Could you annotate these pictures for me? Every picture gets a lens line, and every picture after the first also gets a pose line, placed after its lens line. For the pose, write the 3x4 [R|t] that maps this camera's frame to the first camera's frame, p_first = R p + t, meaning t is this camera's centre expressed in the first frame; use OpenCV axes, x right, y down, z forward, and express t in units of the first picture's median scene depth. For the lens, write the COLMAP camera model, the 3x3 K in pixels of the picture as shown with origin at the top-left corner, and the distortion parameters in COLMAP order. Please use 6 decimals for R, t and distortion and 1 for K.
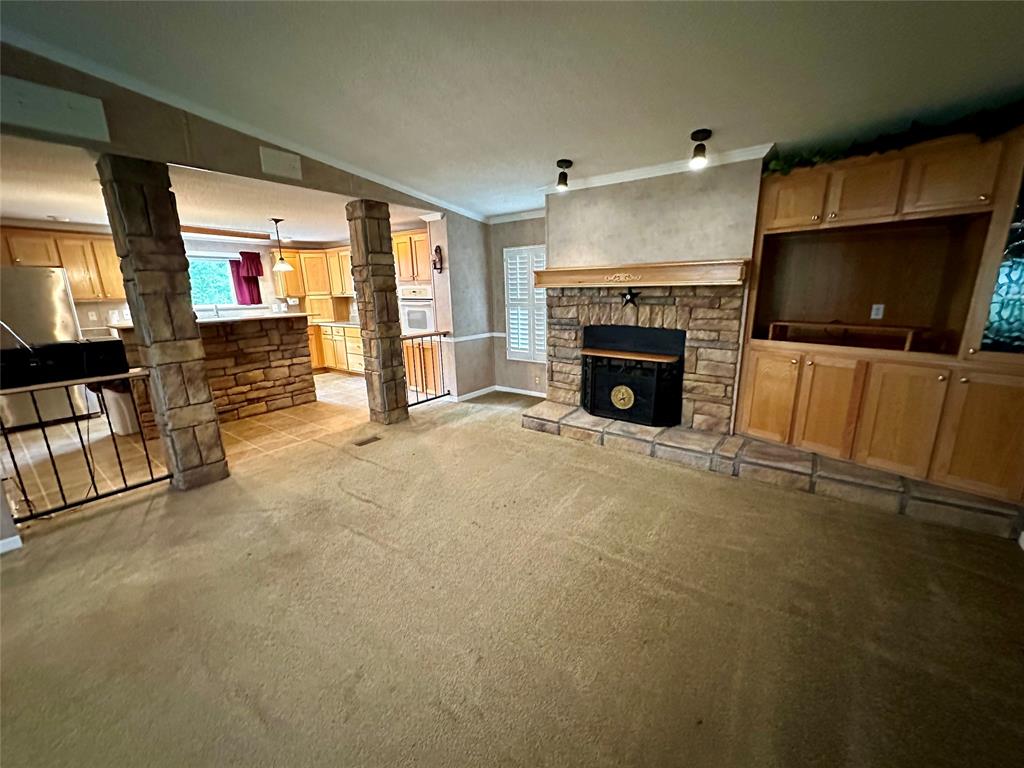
lens RADIAL K [[408.9, 0, 512.0], [0, 408.9, 384.0], [0, 0, 1]] dist [-0.000247, -0.000076]
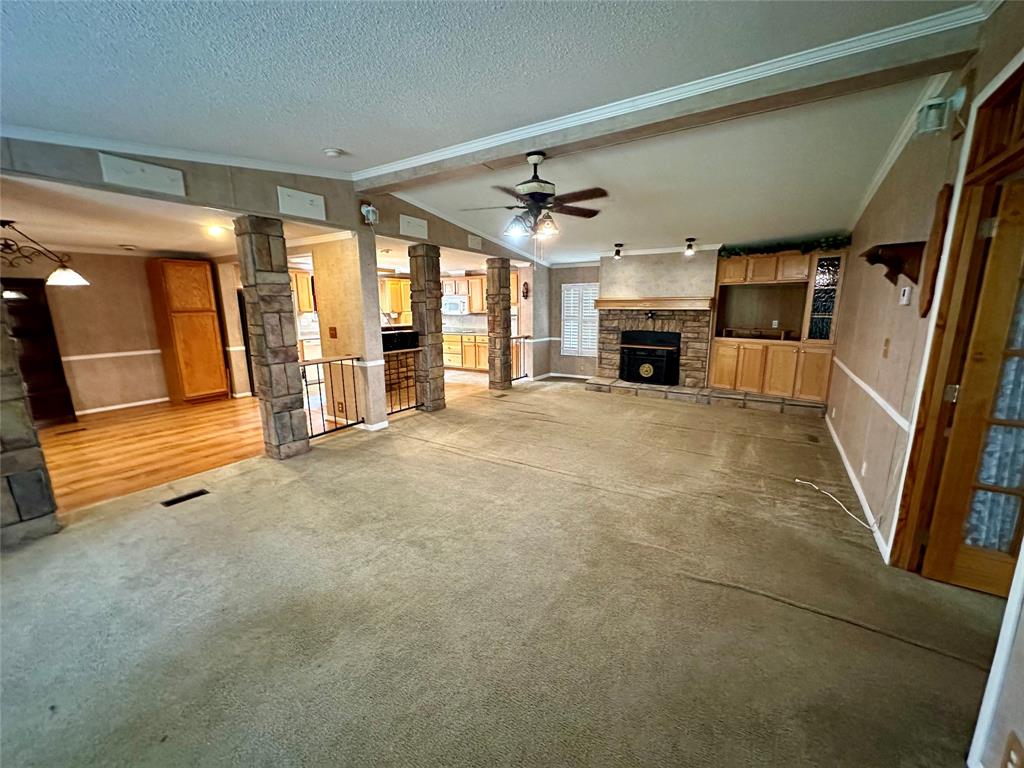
lens RADIAL K [[408.9, 0, 512.0], [0, 408.9, 384.0], [0, 0, 1]] dist [-0.000247, -0.000076]
pose [[0.997026, 0.002510, 0.077023, -0.431261], [0.001161, 0.998867, -0.047572, 0.167417], [-0.077055, 0.047520, 0.995894, -0.699577]]
